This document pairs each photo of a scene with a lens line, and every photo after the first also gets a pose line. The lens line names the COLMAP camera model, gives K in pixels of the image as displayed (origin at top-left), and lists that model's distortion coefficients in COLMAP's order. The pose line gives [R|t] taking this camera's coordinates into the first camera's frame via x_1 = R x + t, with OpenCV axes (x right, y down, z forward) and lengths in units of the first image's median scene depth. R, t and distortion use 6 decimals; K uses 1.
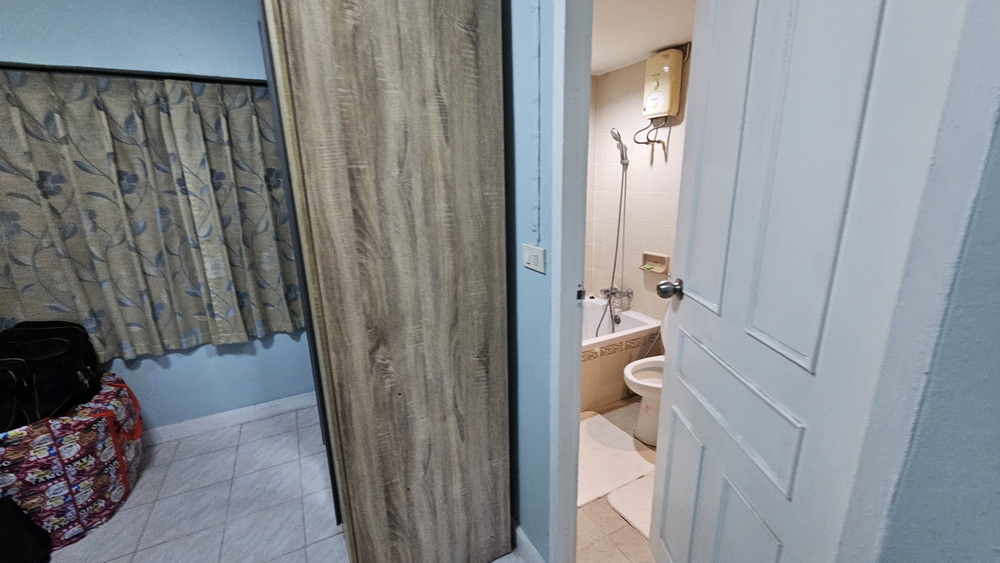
lens RADIAL K [[403.0, 0, 504.2], [0, 403.0, 284.5], [0, 0, 1]] dist [-0.000949, 0.000635]
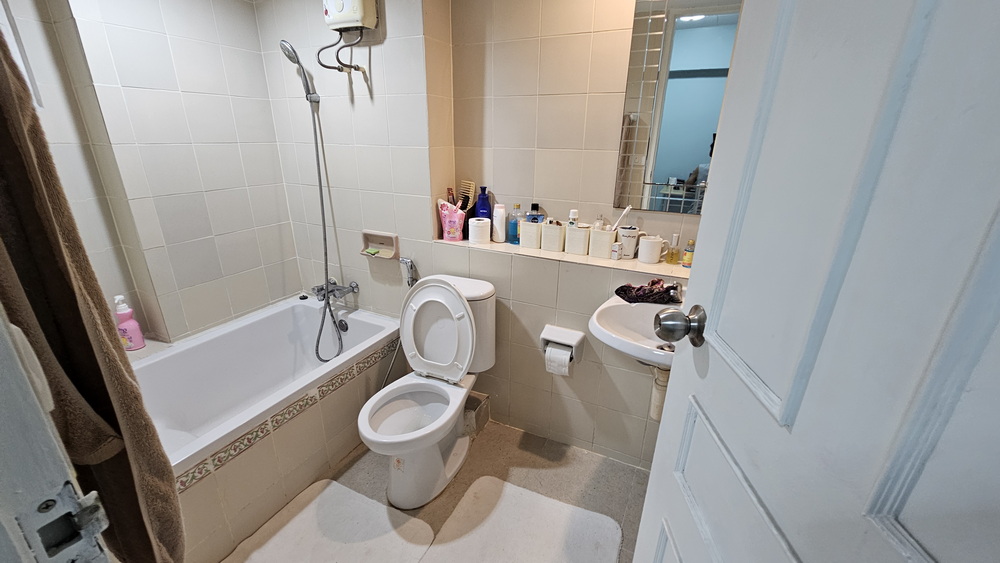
lens RADIAL K [[403.0, 0, 504.5], [0, 403.0, 283.8], [0, 0, 1]] dist [-0.000949, 0.000635]
pose [[0.802328, -0.173617, 0.571076, 0.121583], [0.117861, 0.984006, 0.133568, -0.053602], [-0.585132, -0.039858, 0.809958, 0.265802]]
